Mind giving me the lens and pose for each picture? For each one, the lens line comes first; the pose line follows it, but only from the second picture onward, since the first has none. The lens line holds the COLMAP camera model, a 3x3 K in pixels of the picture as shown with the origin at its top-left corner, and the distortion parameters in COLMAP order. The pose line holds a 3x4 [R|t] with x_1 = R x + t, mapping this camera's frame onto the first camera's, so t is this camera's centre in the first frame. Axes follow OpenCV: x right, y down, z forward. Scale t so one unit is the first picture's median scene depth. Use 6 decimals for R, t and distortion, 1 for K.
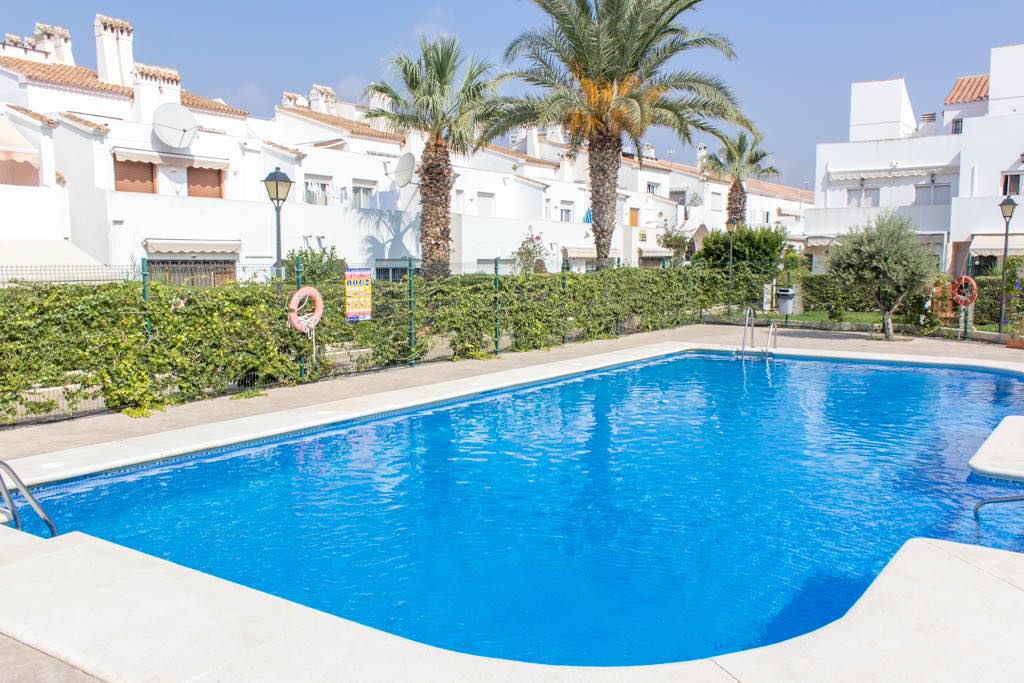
lens RADIAL K [[880.4, 0, 511.1], [0, 880.4, 340.8], [0, 0, 1]] dist [0.035200, -0.012667]
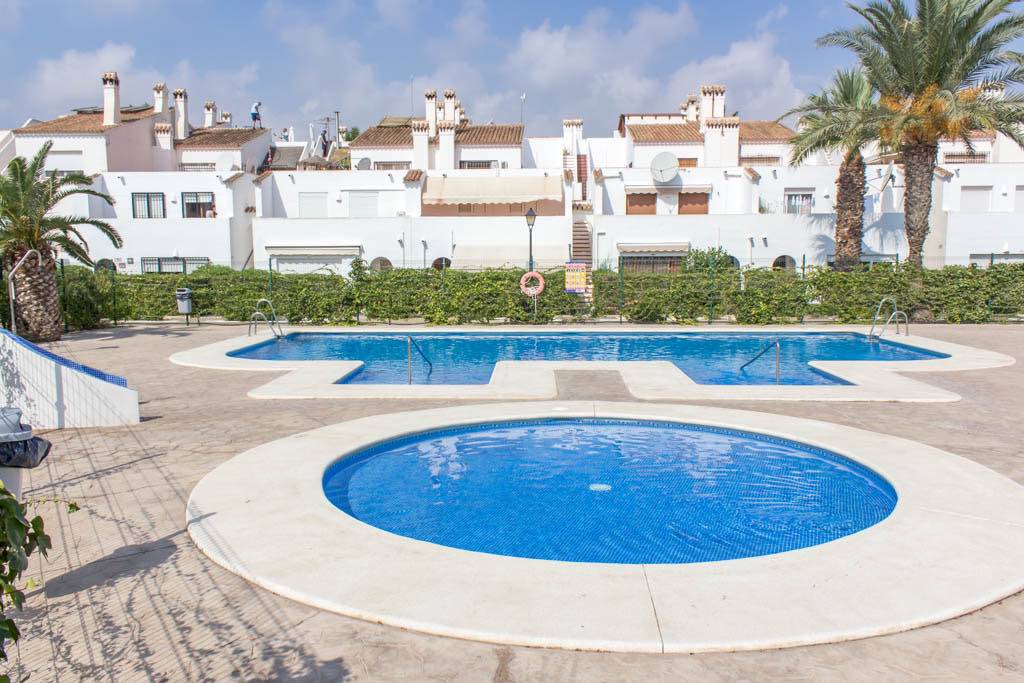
lens RADIAL K [[880.4, 0, 510.6], [0, 880.4, 337.0], [0, 0, 1]] dist [0.035200, -0.012667]
pose [[0.532966, 0.077171, -0.842610, 0.779303], [-0.073301, 0.996299, 0.044882, -0.002659], [0.842956, 0.037844, 0.536650, -0.019081]]
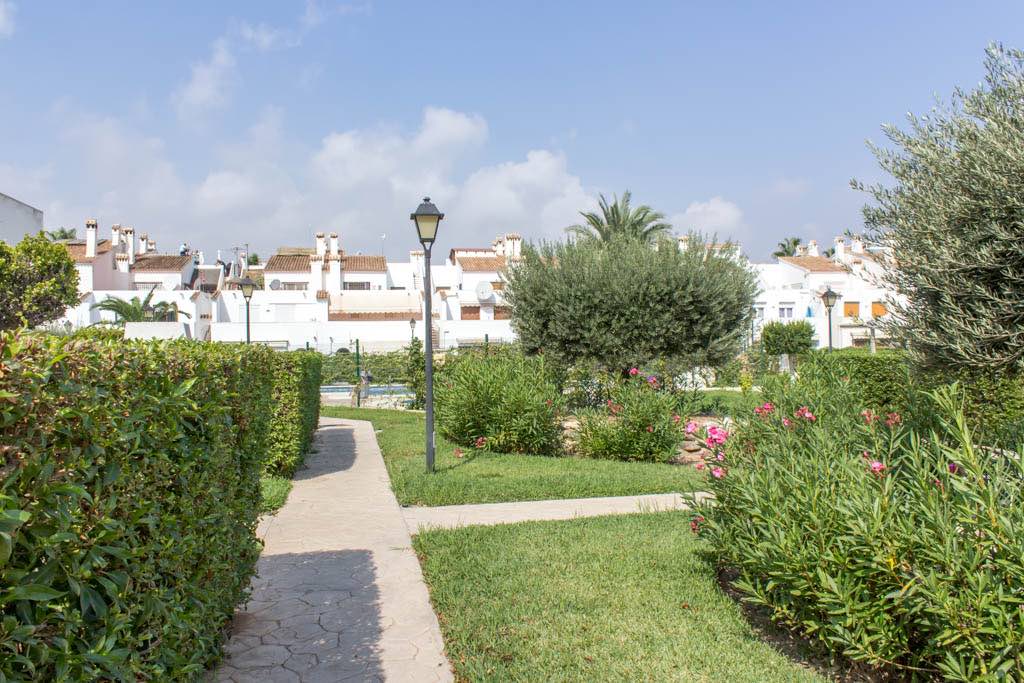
lens RADIAL K [[880.4, 0, 512.0], [0, 880.4, 341.9], [0, 0, 1]] dist [0.035200, -0.012667]
pose [[0.701361, -0.013265, -0.712683, 1.366813], [-0.052108, 0.996198, -0.069823, 0.057604], [0.710899, 0.086107, 0.698003, -0.590233]]
